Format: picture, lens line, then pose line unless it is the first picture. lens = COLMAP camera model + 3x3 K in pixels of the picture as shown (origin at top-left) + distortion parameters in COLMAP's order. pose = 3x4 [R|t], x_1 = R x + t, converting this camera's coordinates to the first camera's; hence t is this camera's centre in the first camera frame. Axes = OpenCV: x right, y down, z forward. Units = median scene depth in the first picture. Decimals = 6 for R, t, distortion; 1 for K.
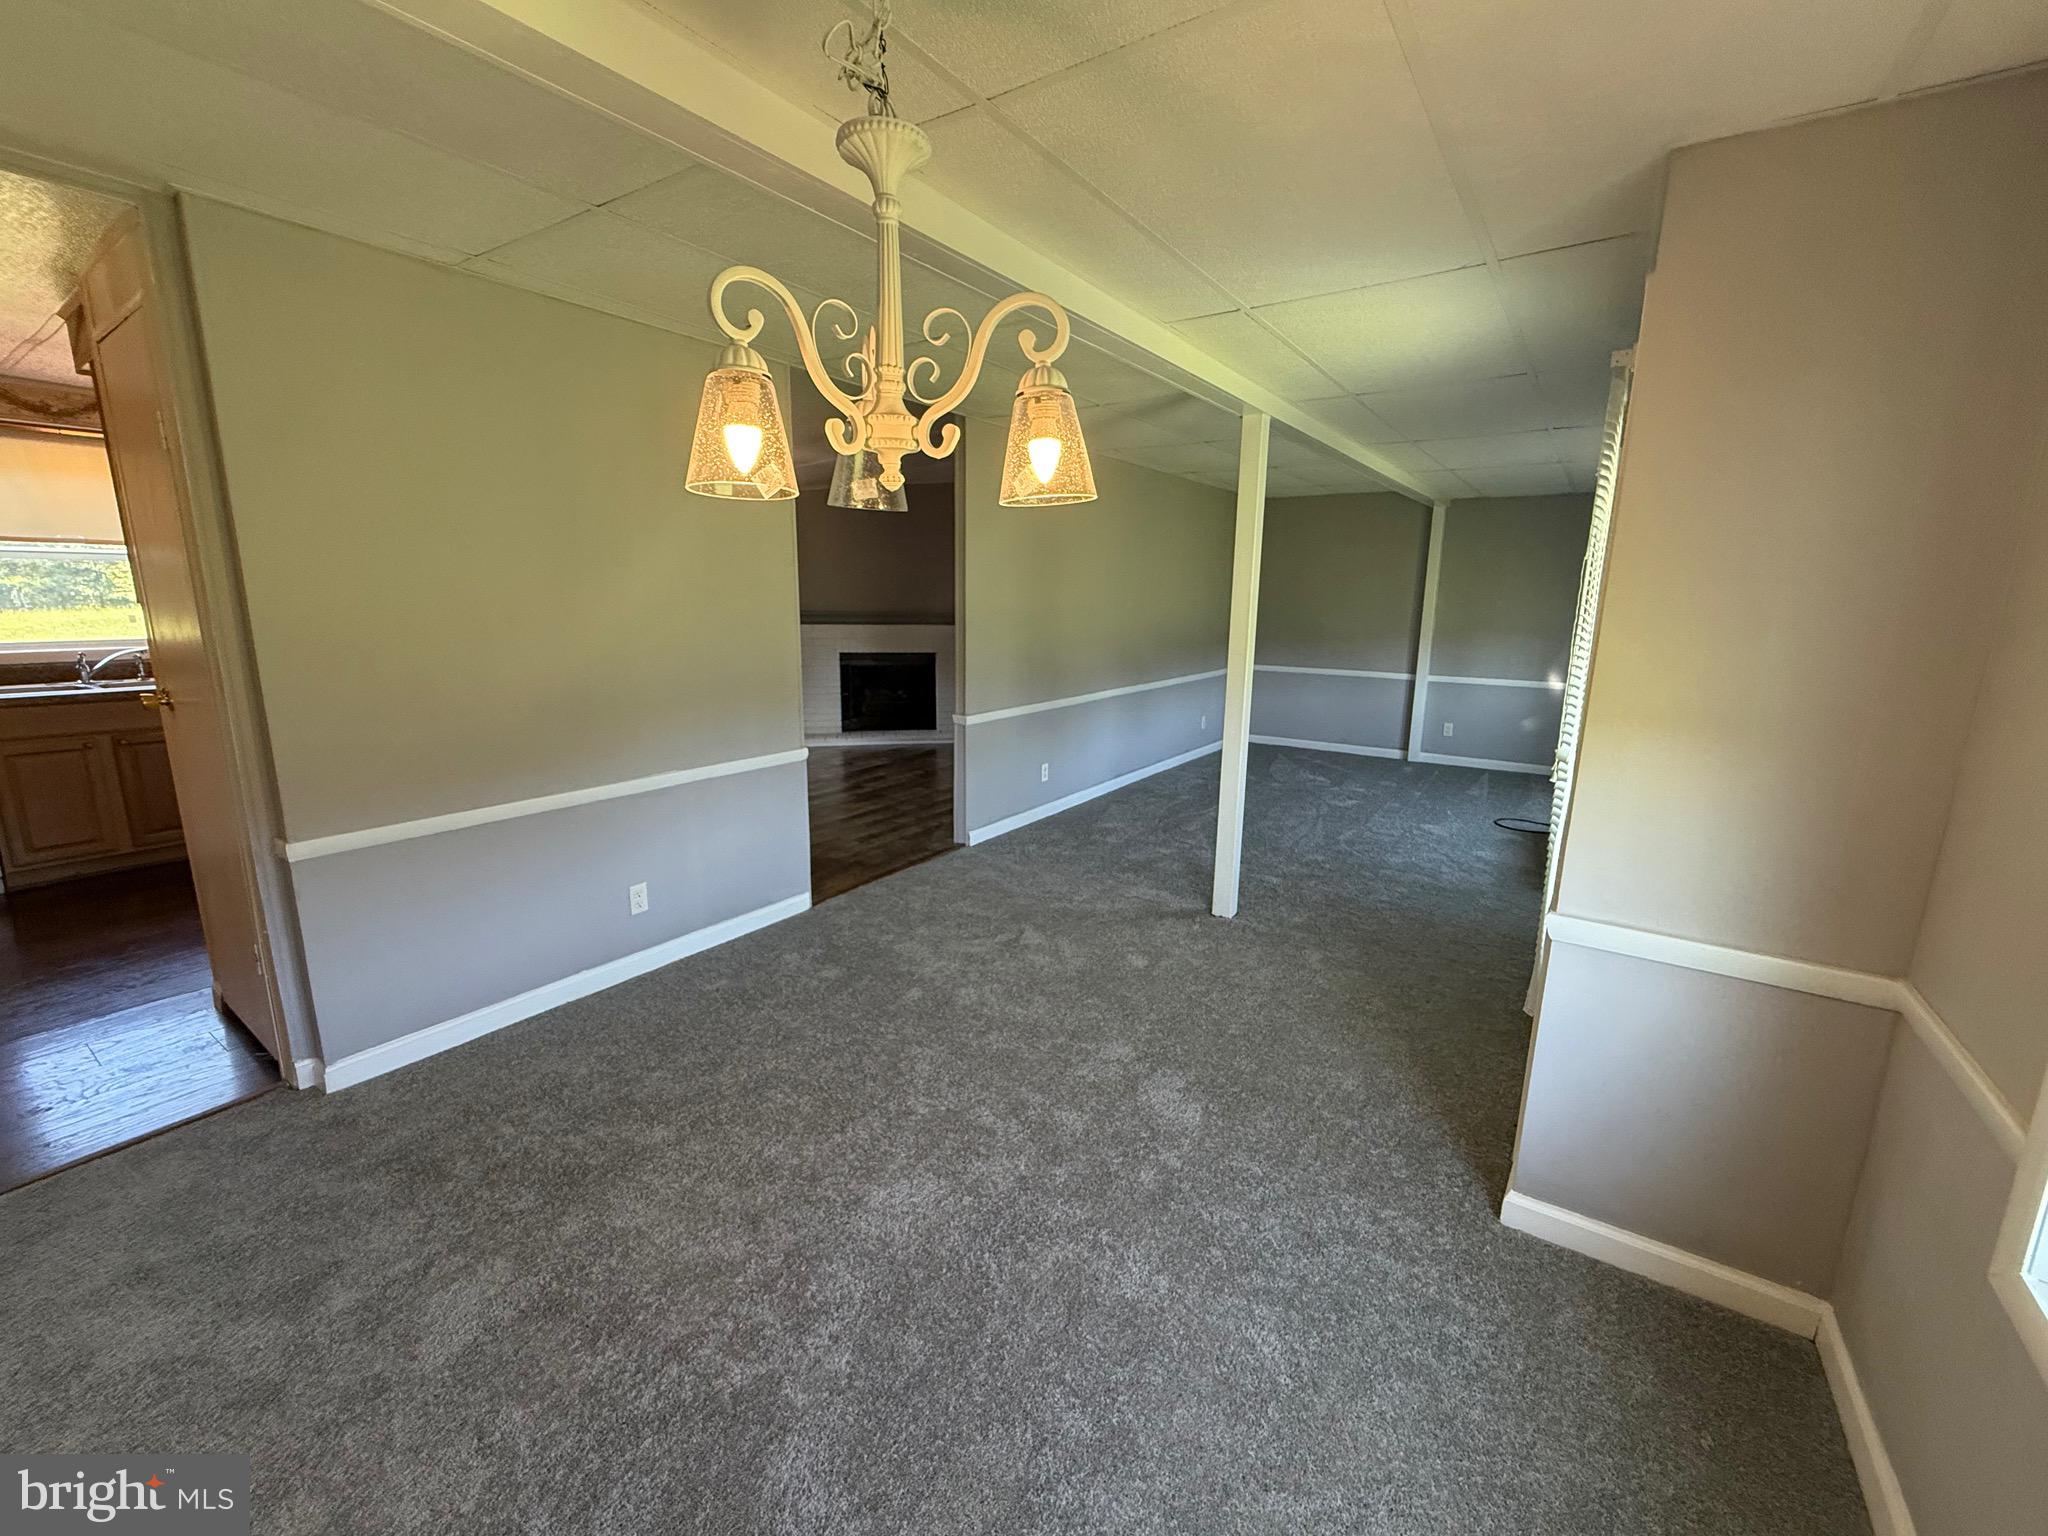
lens RADIAL K [[846.4, 0, 1020.9], [0, 846.4, 768.0], [0, 0, 1]] dist [-0.003121, 0.000157]
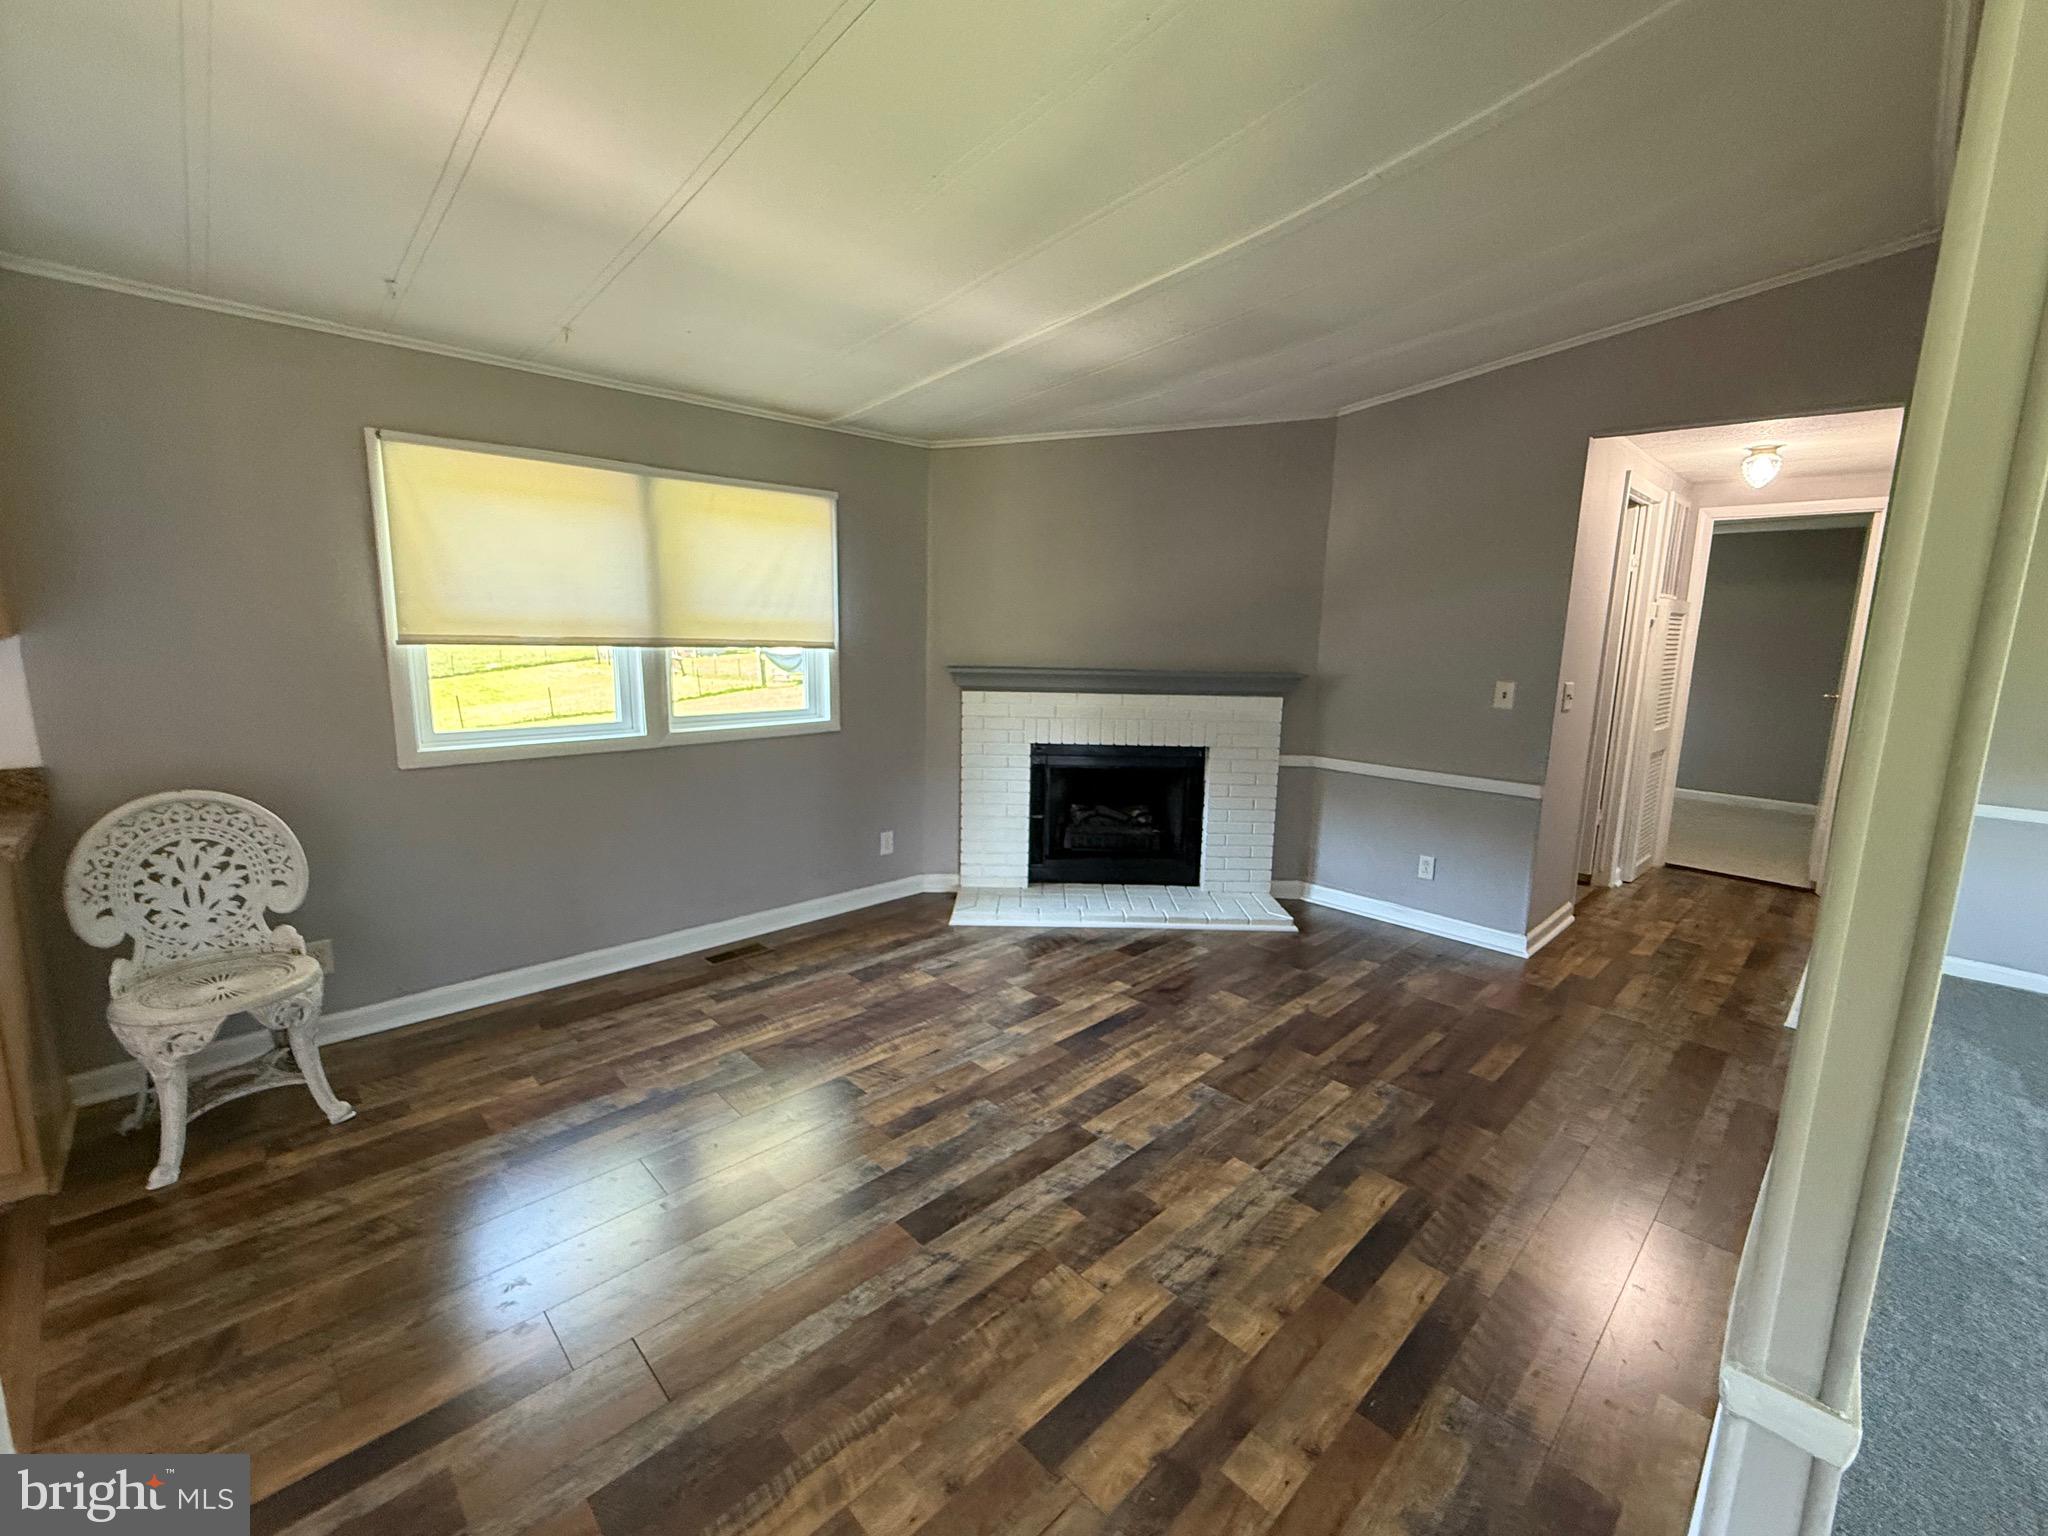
lens RADIAL K [[846.4, 0, 1021.5], [0, 846.4, 771.6], [0, 0, 1]] dist [-0.003121, 0.000157]
pose [[0.979340, 0.045247, -0.197093, -0.110934], [-0.052008, 0.998218, -0.029258, -0.100465], [0.195417, 0.038904, 0.979948, 0.458443]]
